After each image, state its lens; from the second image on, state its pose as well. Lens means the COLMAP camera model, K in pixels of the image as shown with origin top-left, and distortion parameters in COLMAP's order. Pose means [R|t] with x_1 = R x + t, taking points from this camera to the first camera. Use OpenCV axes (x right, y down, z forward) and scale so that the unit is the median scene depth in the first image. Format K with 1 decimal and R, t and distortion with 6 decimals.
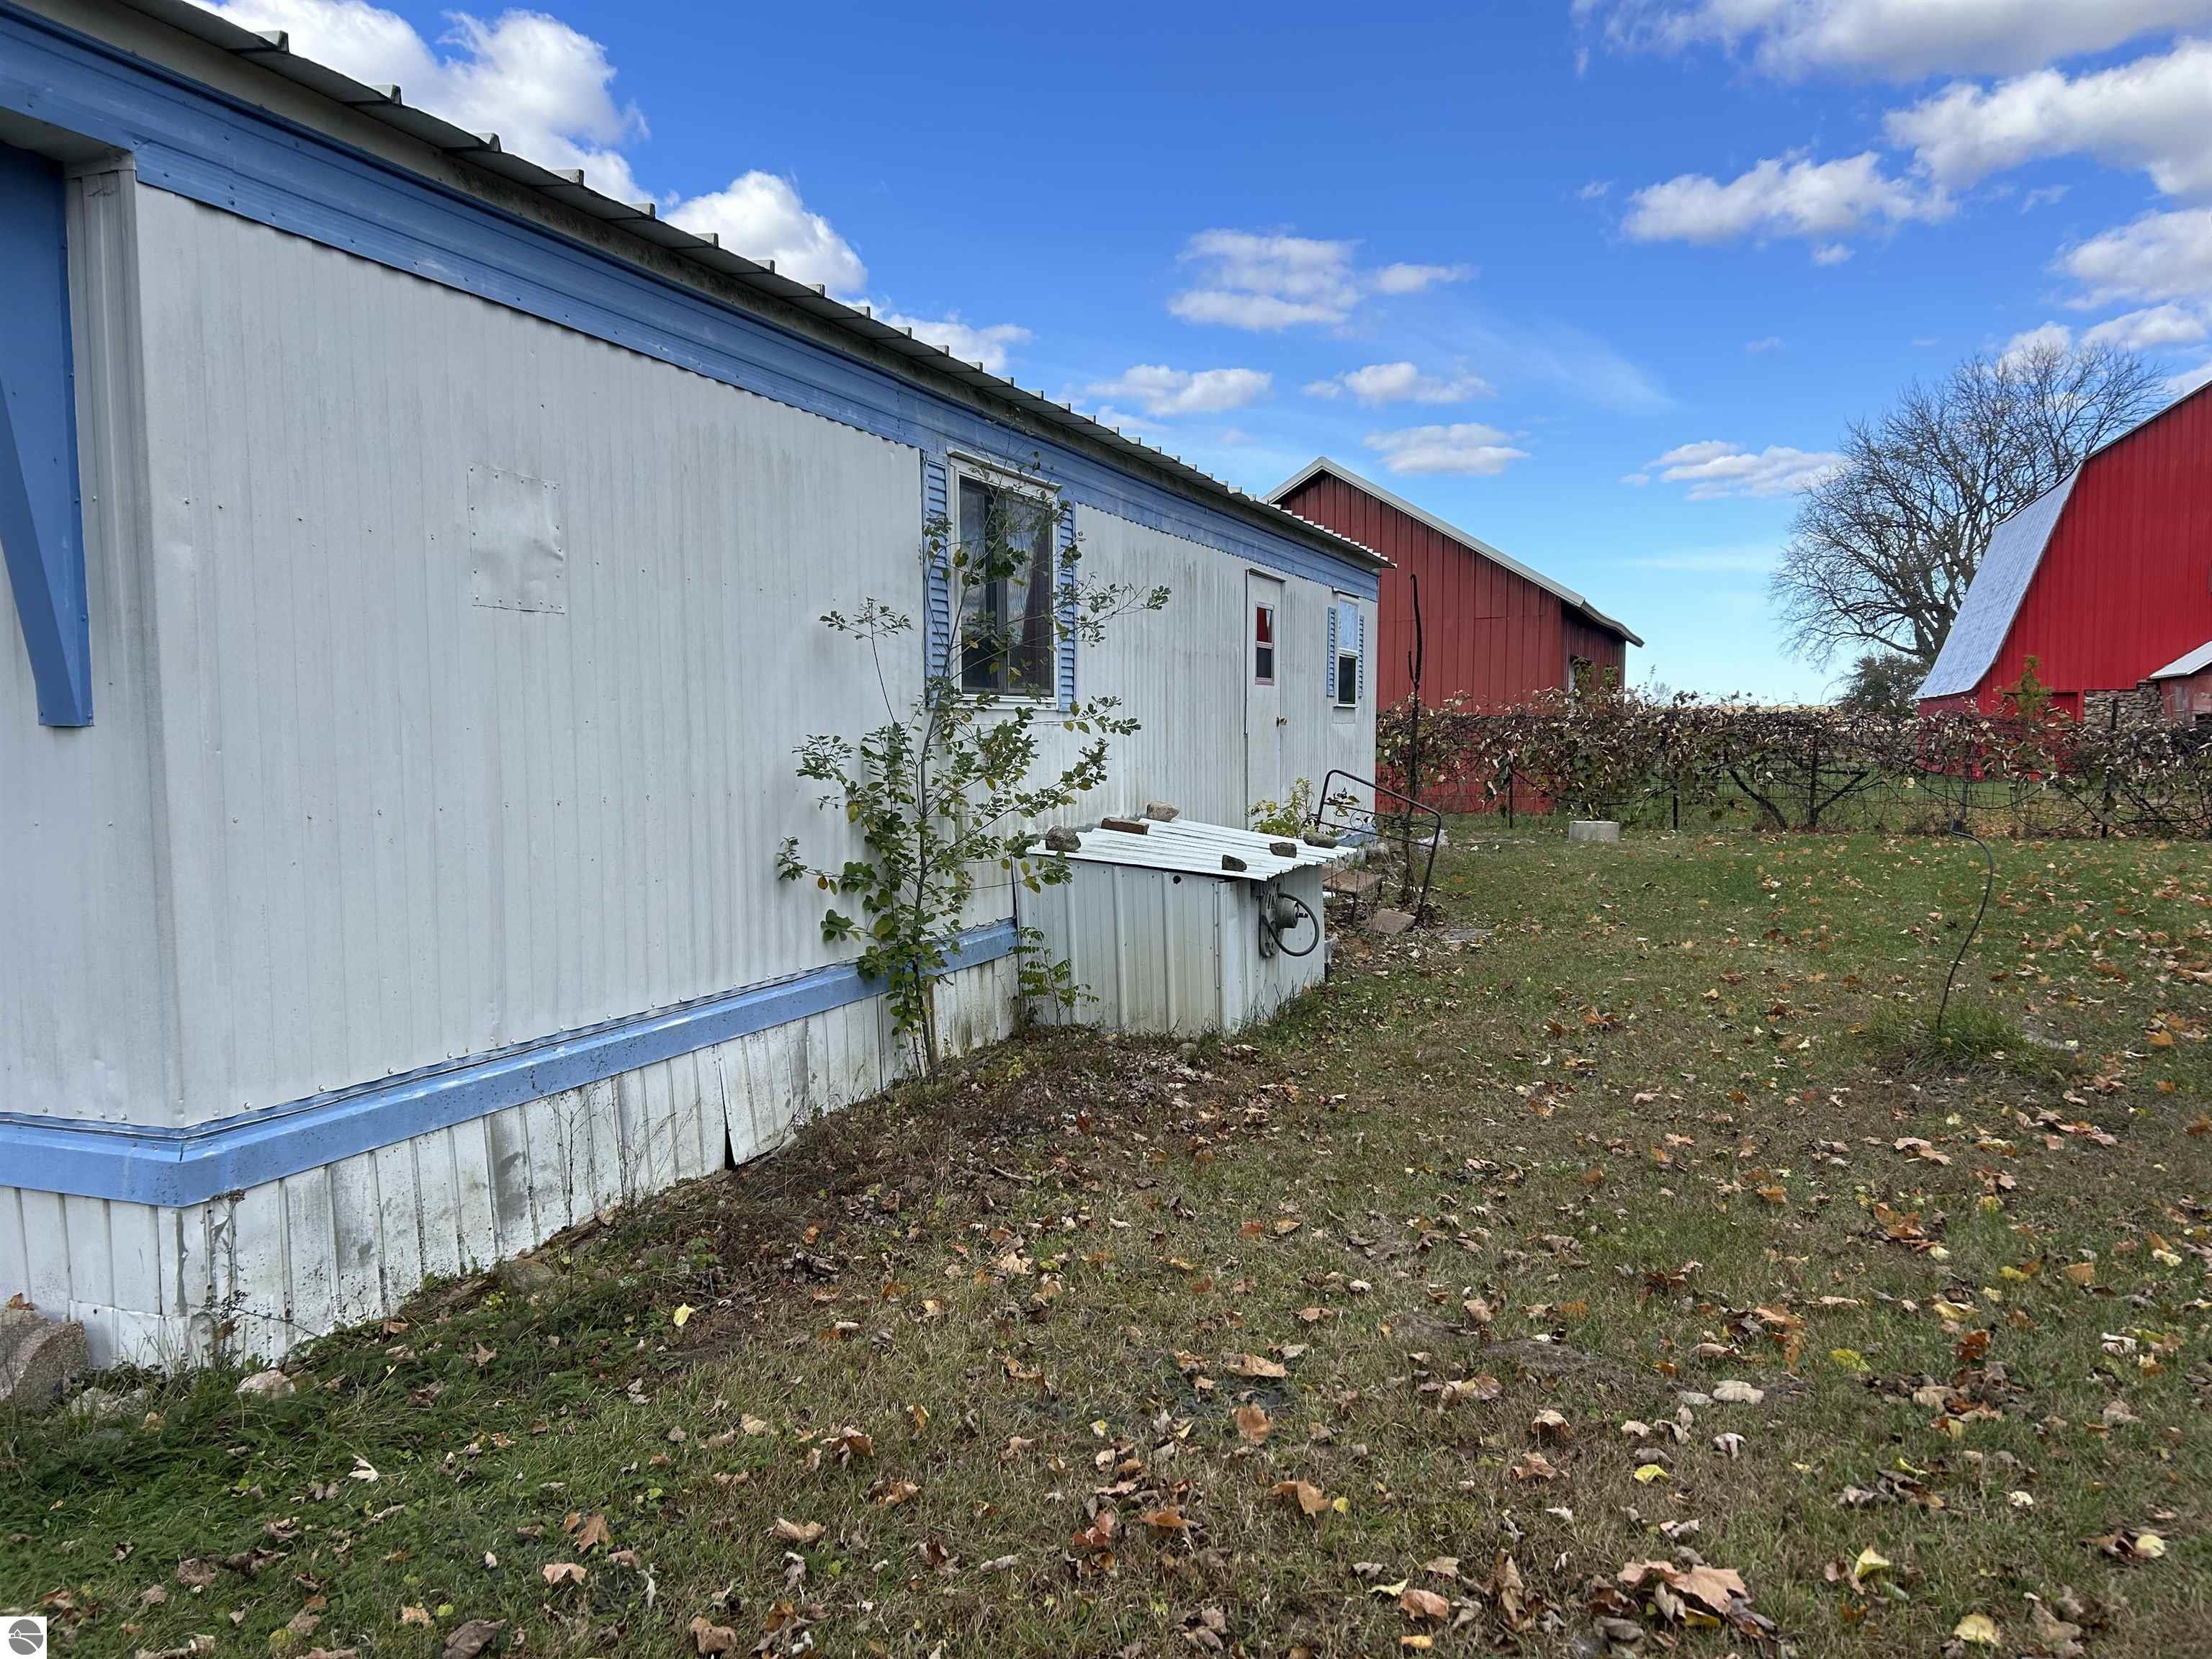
lens RADIAL K [[1672.4, 0, 1104.1], [0, 1672.4, 823.4], [0, 0, 1]] dist [0.050704, -0.058126]
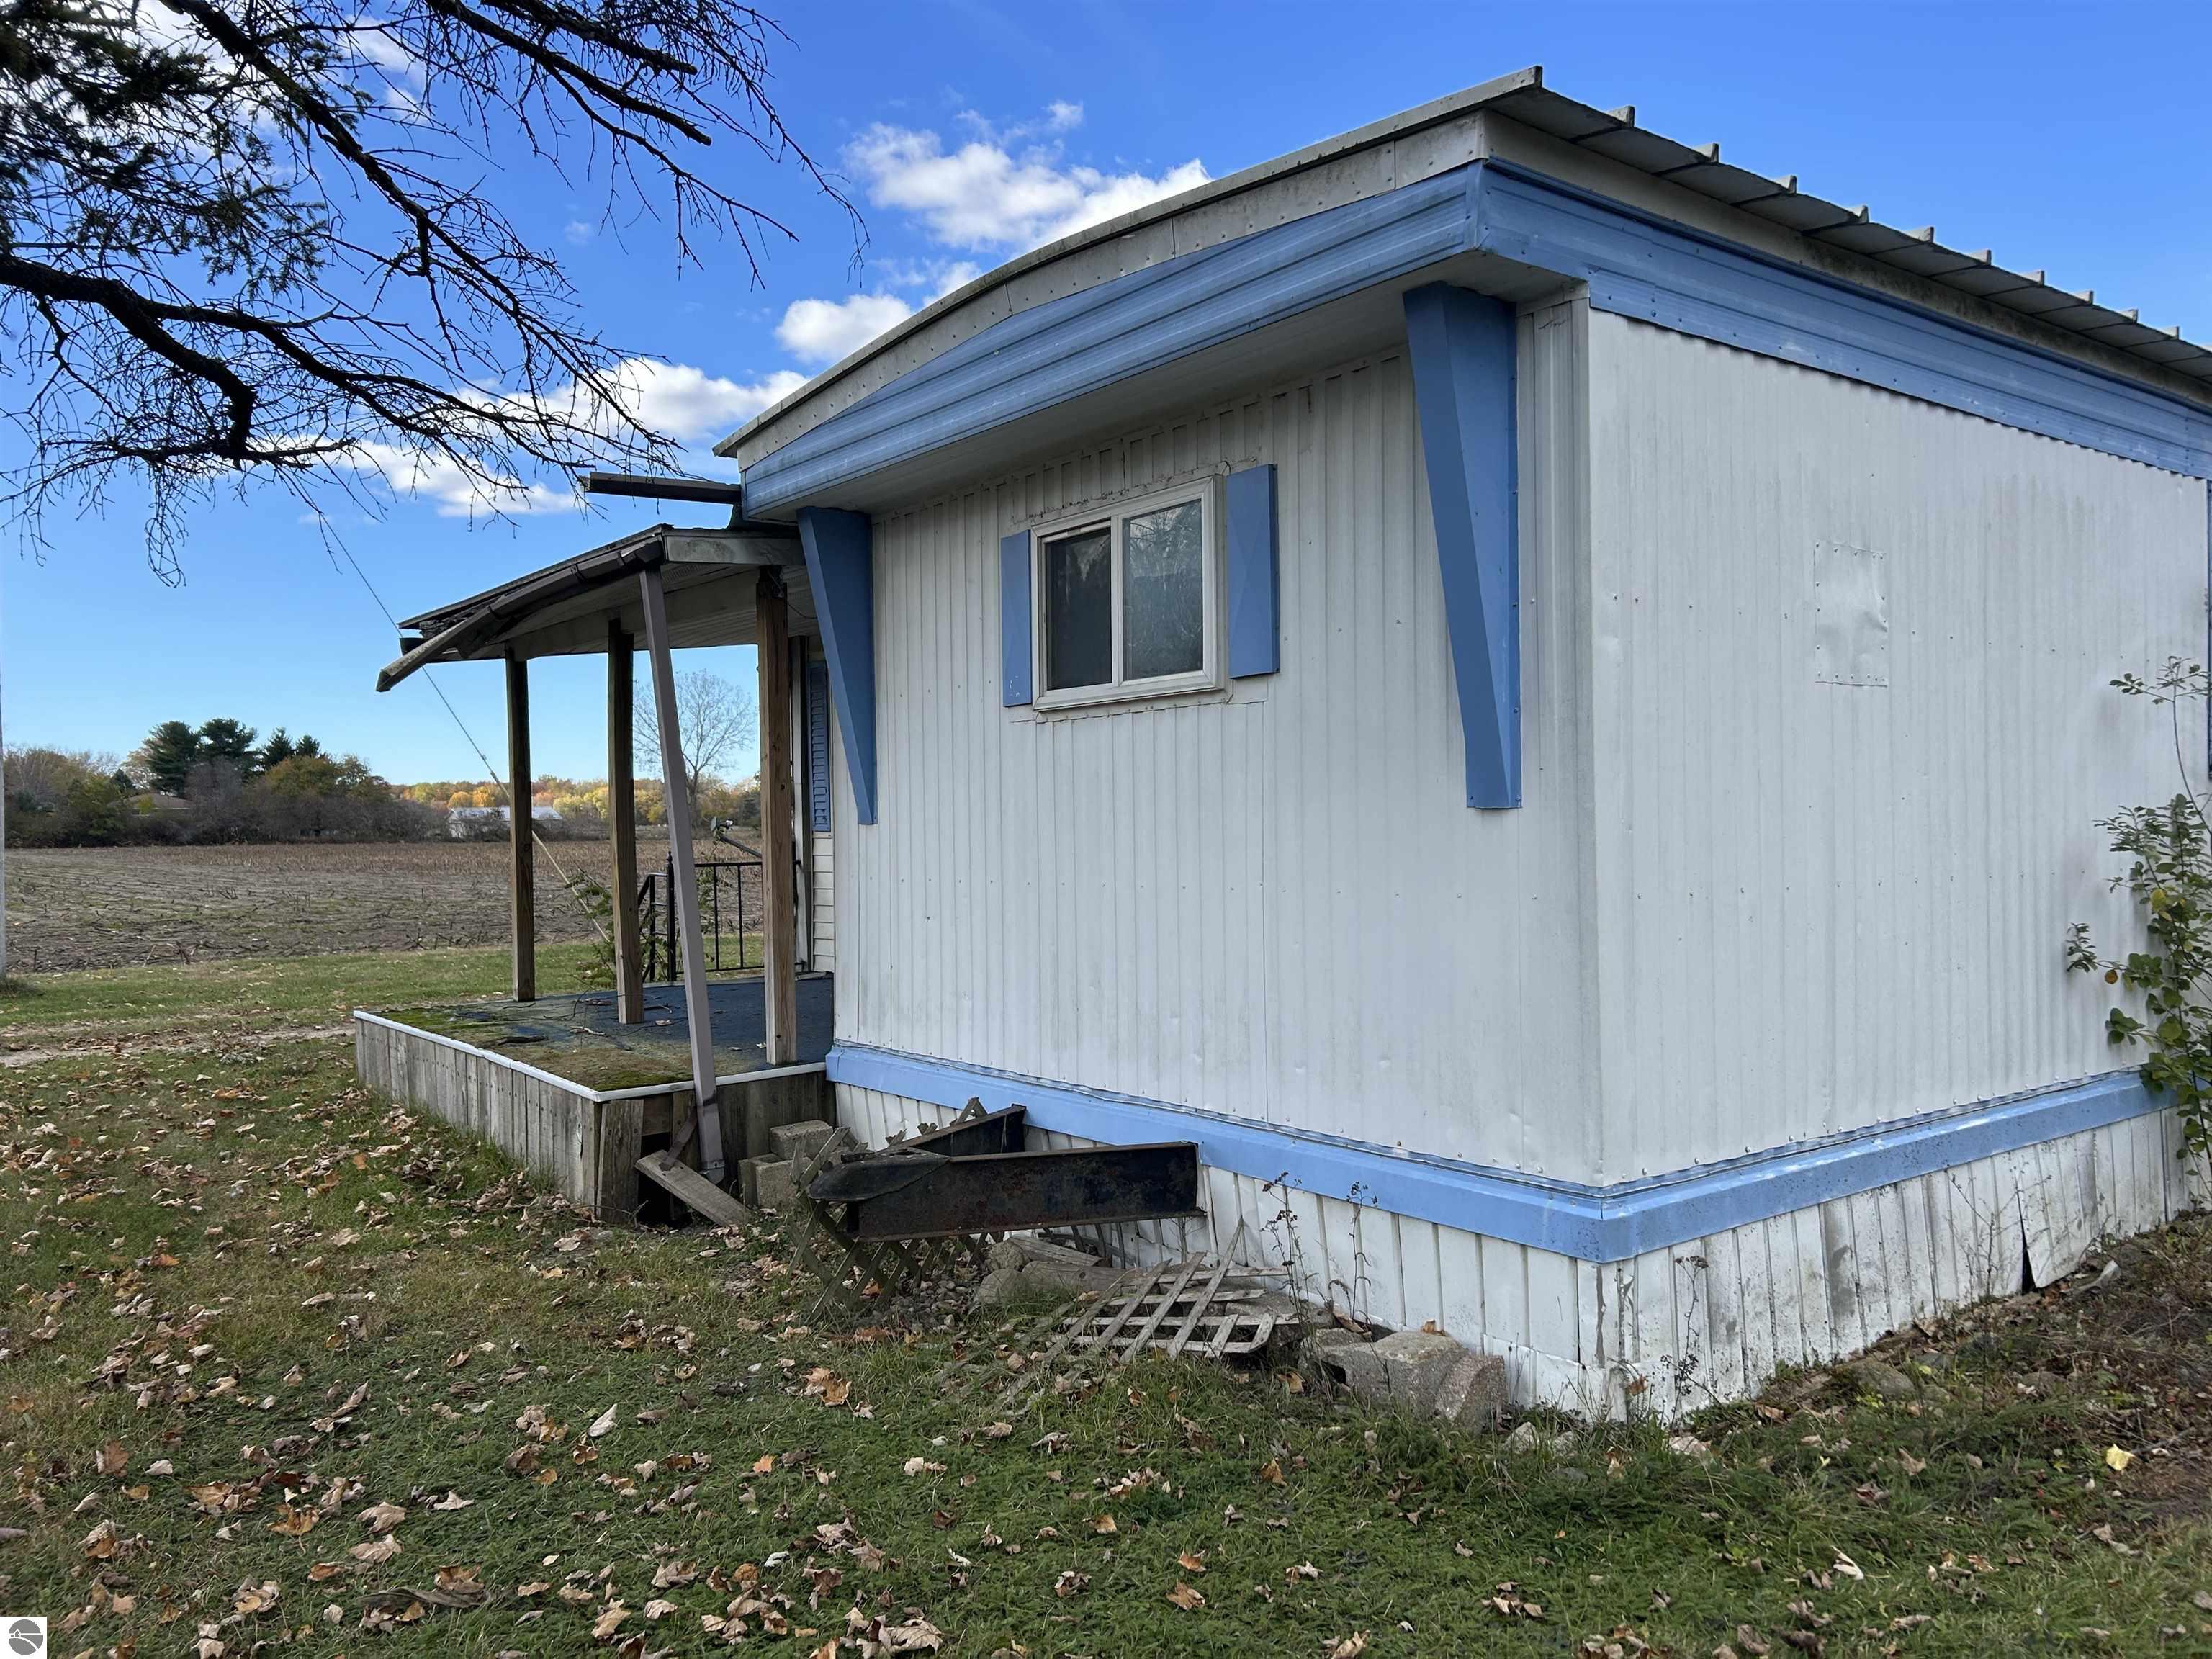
lens RADIAL K [[1672.4, 0, 1106.5], [0, 1672.4, 823.8], [0, 0, 1]] dist [0.050704, -0.058126]
pose [[0.851992, -0.004939, -0.523532, -0.219447], [-0.019493, 0.998963, -0.041147, 0.002504], [0.523192, 0.045262, 0.851012, -0.057020]]
